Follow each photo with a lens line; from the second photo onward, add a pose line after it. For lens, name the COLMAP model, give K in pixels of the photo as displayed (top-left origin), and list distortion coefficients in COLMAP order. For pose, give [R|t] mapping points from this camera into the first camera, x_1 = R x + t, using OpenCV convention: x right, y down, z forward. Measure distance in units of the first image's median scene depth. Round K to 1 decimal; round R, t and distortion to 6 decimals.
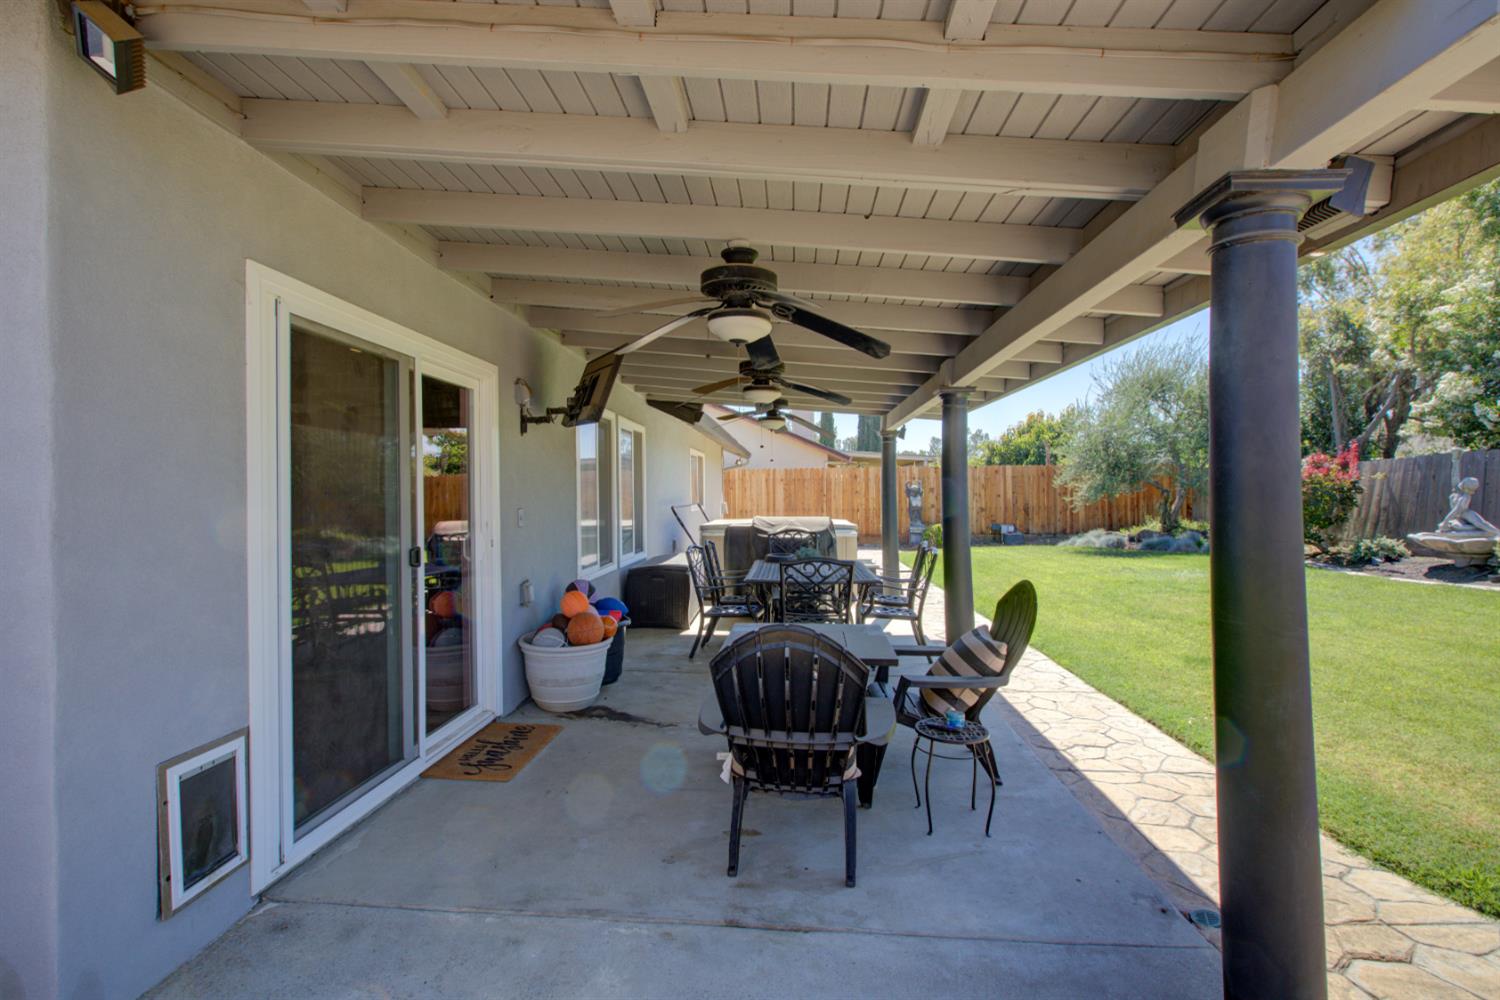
lens RADIAL K [[699.6, 0, 748.5], [0, 699.6, 494.3], [0, 0, 1]] dist [-0.003716, 0.000530]
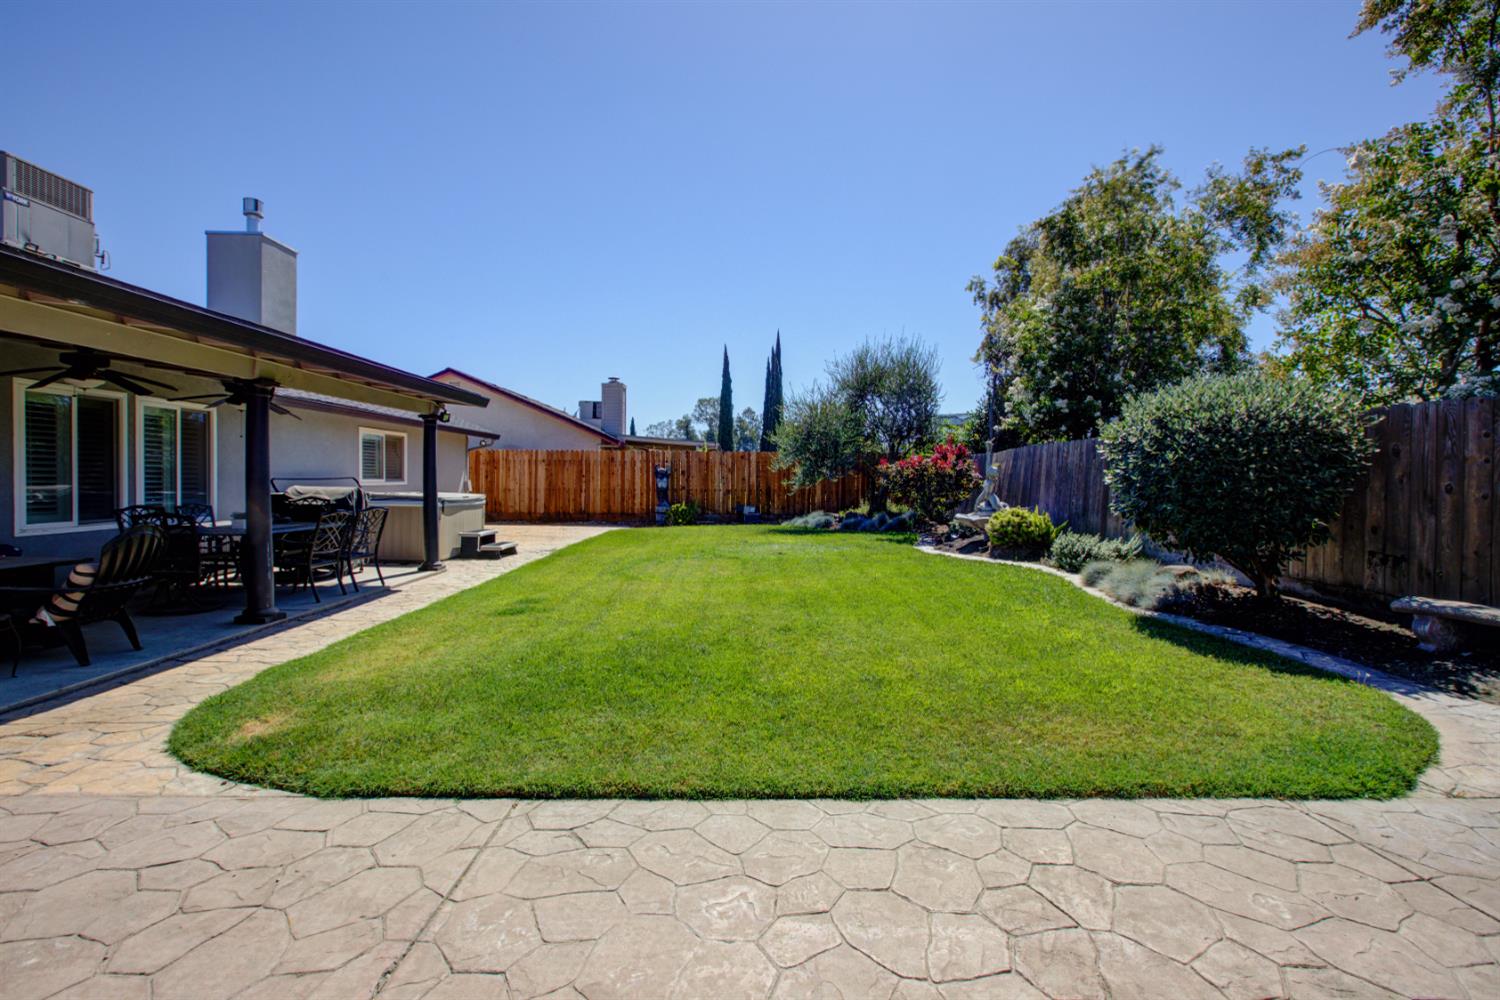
lens RADIAL K [[699.6, 0, 748.5], [0, 699.6, 494.3], [0, 0, 1]] dist [-0.003716, 0.000530]
pose [[0.997492, 0.016969, 0.068713, 0.291509], [-0.018347, 0.999642, 0.019476, 0.003861], [-0.068358, -0.020688, 0.997446, -0.087645]]
